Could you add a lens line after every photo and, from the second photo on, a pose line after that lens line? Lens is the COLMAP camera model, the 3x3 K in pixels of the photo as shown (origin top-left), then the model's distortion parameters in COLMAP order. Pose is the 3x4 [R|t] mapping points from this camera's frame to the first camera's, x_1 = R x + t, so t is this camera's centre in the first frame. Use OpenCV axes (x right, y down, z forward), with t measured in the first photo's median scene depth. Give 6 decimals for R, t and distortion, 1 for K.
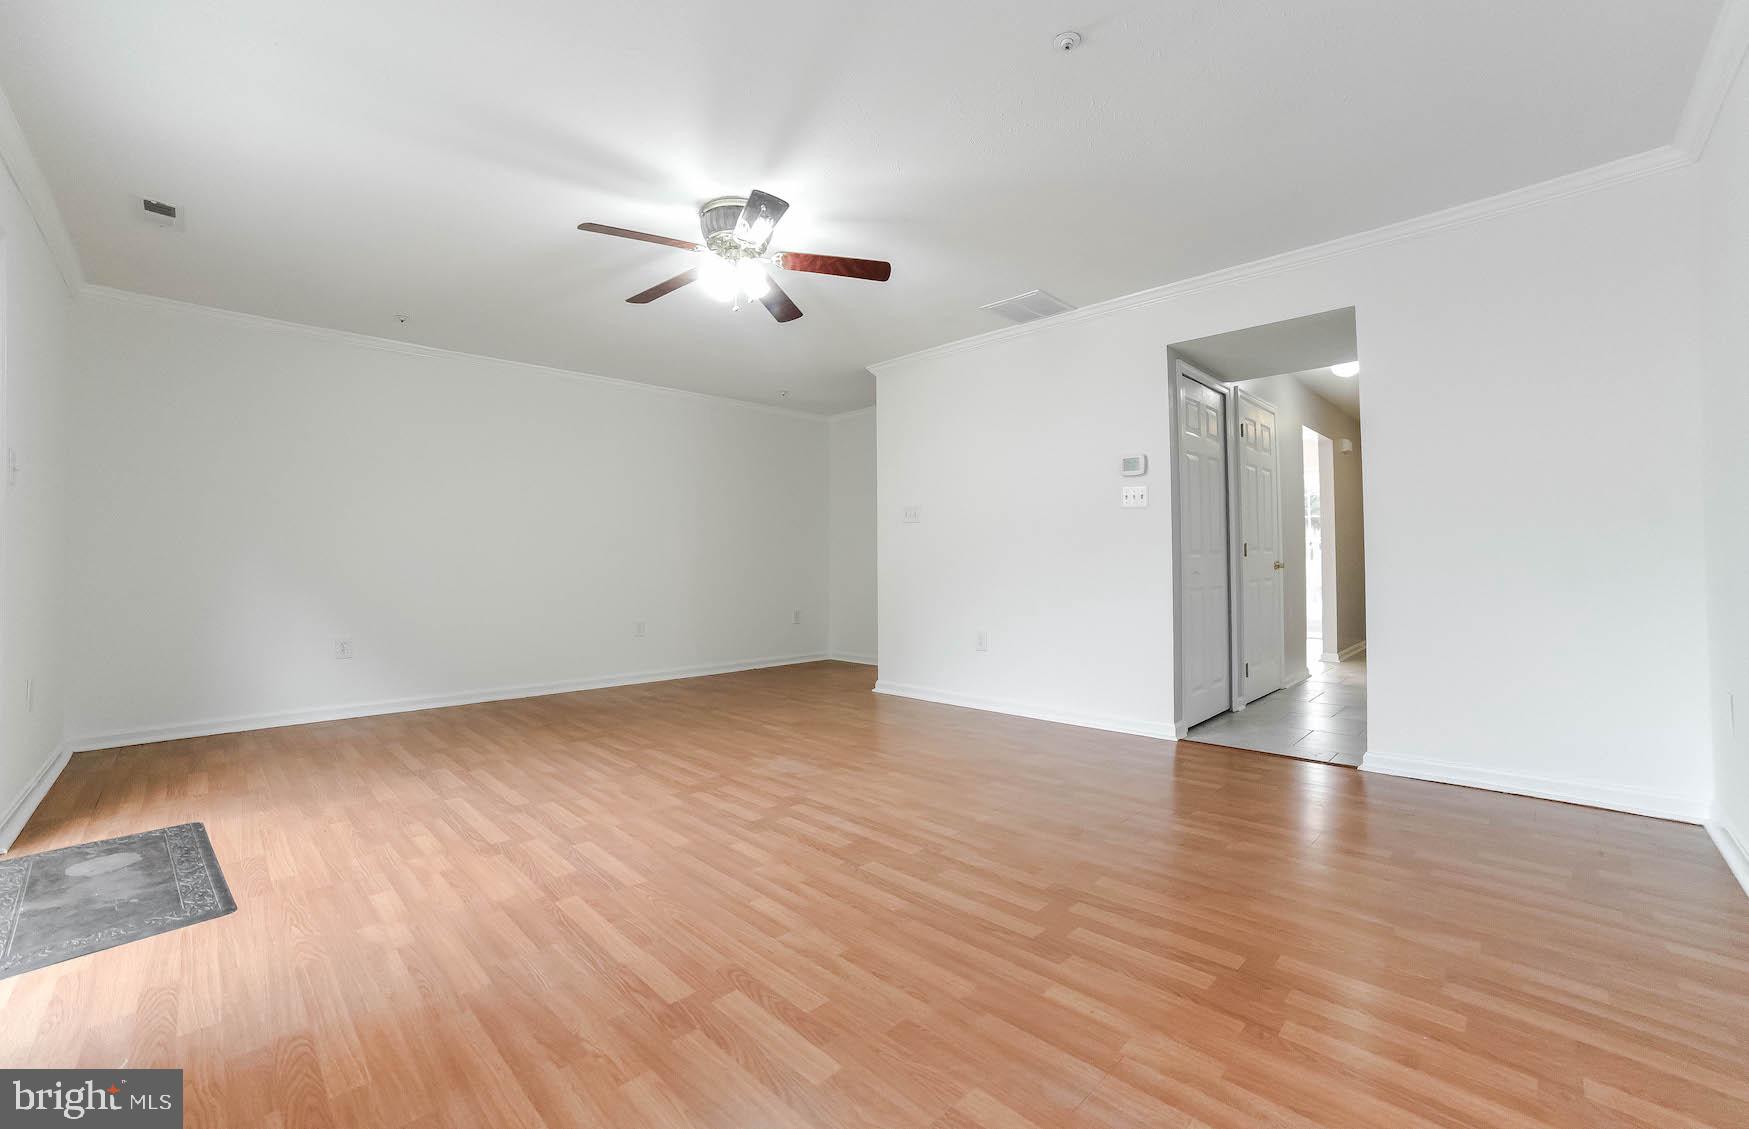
lens RADIAL K [[693.8, 0, 878.4], [0, 693.8, 569.4], [0, 0, 1]] dist [-0.019530, 0.000043]
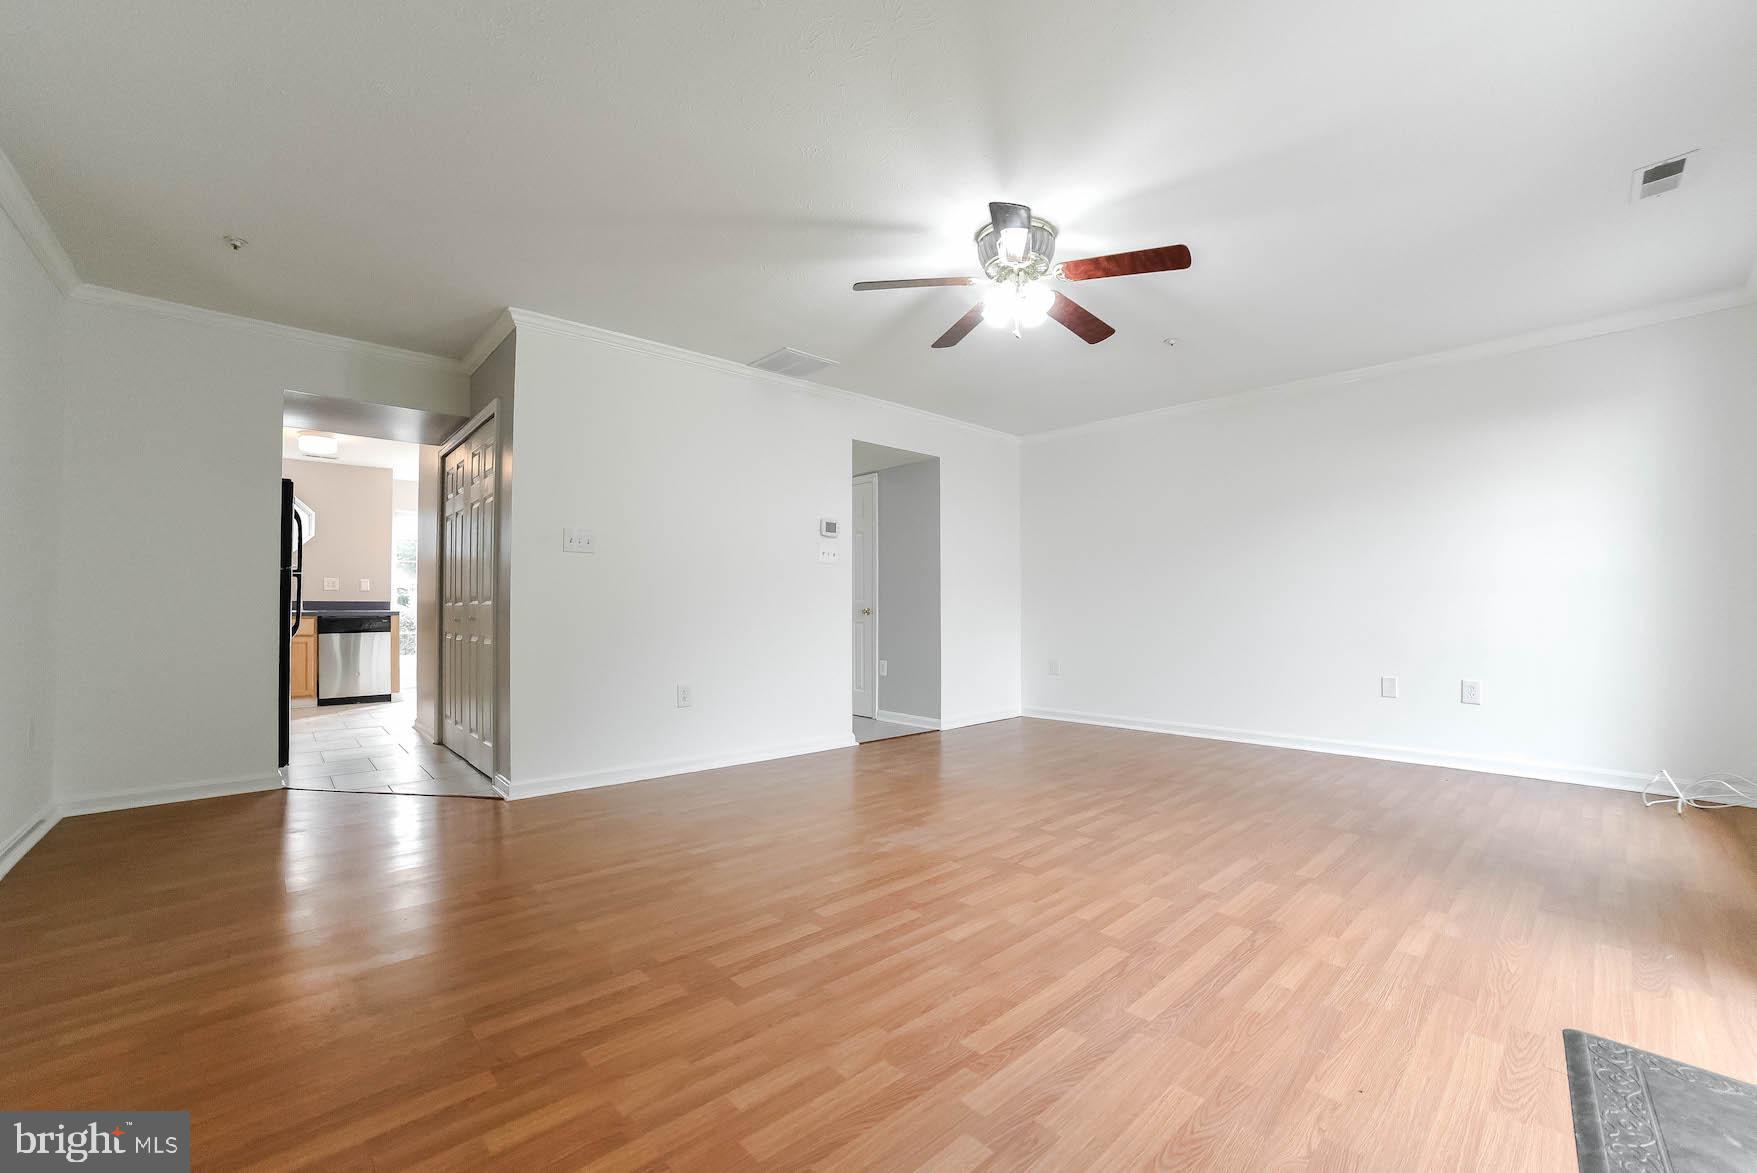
lens RADIAL K [[705.4, 0, 862.2], [0, 705.4, 606.7], [0, 0, 1]] dist [-0.020554, 0.004684]
pose [[0.036324, 0.021474, 0.999109, -1.416281], [0.001471, 0.999767, -0.021542, 0.013137], [-0.999339, 0.002252, 0.036284, 1.411665]]
